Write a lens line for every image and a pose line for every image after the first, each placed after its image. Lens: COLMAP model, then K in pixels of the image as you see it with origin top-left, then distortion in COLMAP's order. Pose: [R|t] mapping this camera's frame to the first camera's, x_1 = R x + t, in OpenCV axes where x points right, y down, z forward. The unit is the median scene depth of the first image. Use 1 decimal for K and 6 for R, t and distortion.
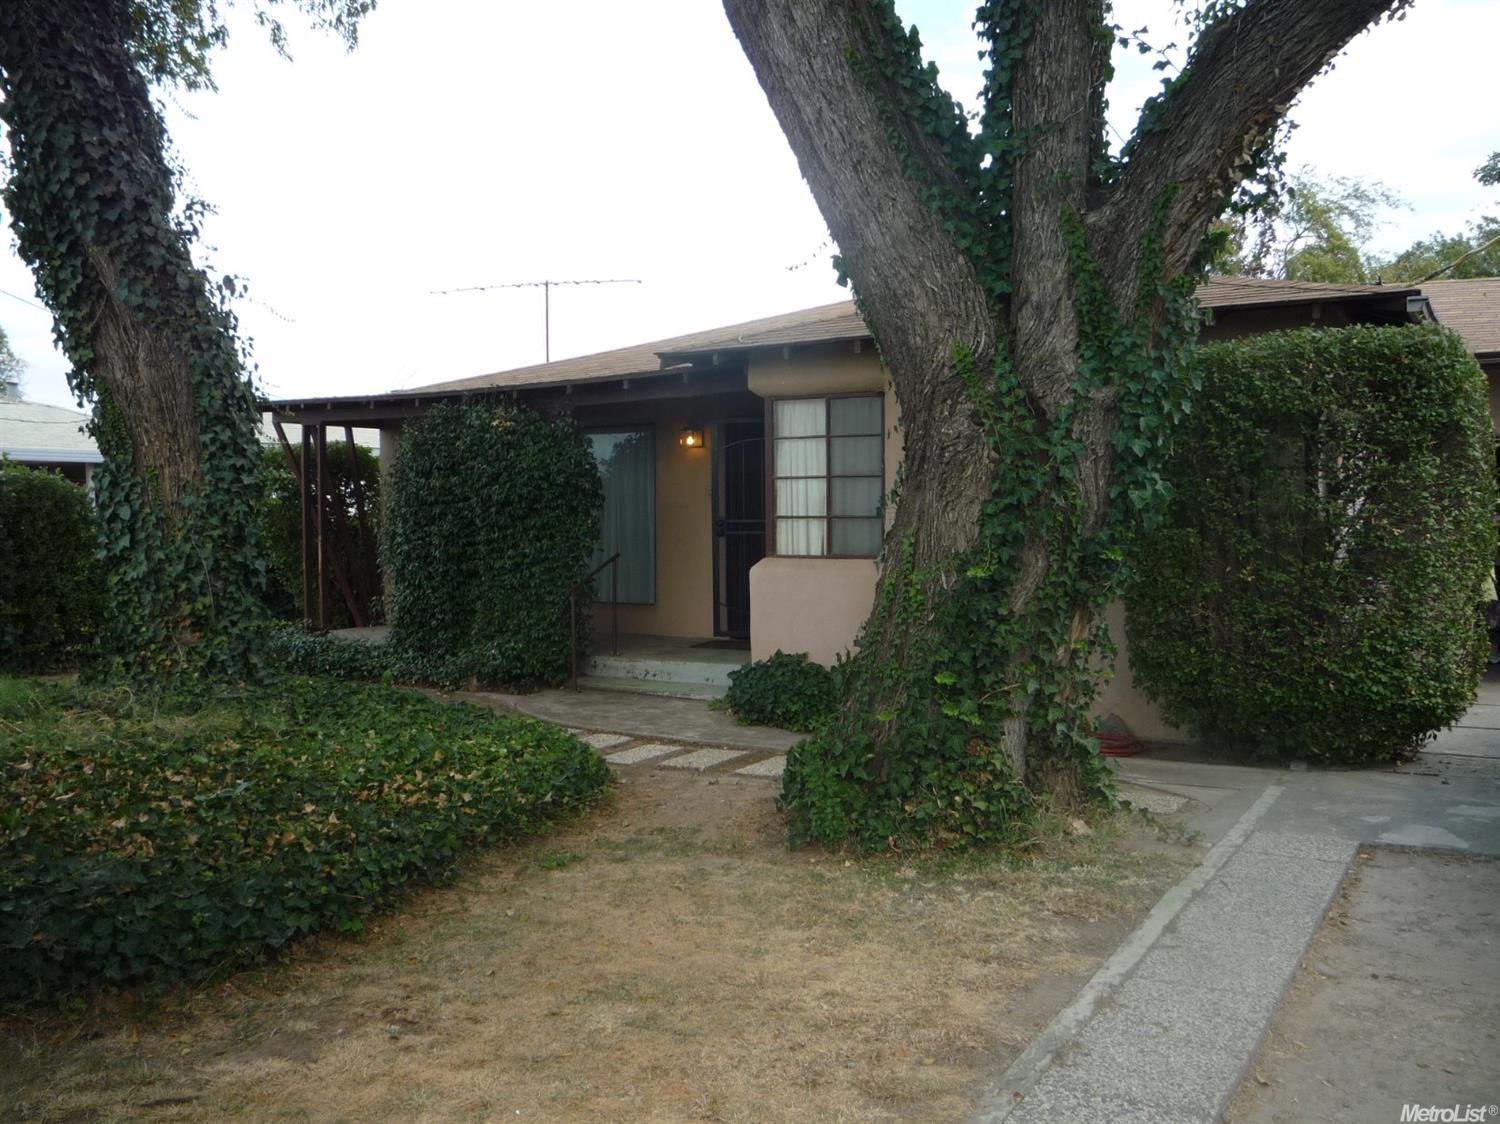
lens RADIAL K [[1316.6, 0, 748.7], [0, 1316.6, 552.2], [0, 0, 1]] dist [-0.002315, 0.002419]
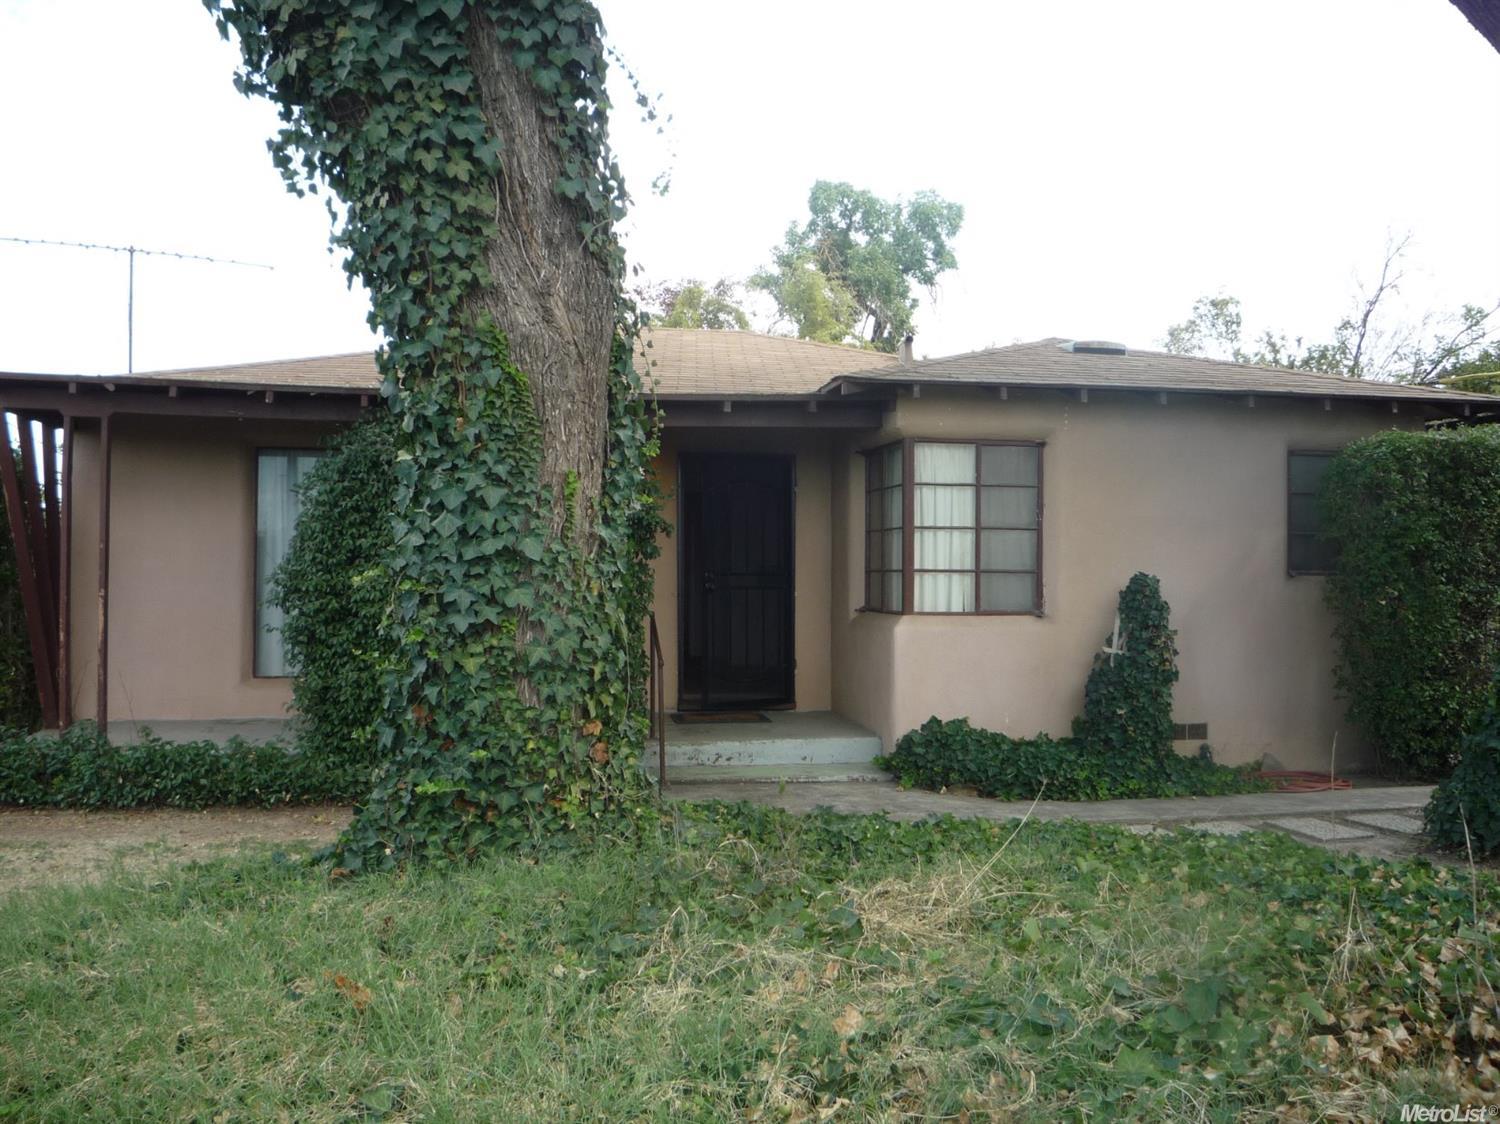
lens RADIAL K [[1316.6, 0, 749.5], [0, 1316.6, 573.4], [0, 0, 1]] dist [-0.002315, 0.002419]
pose [[0.739050, 0.012732, 0.673530, -0.682393], [0.008257, 0.999575, -0.027956, -0.000186], [-0.673600, 0.026222, 0.738631, 0.412578]]
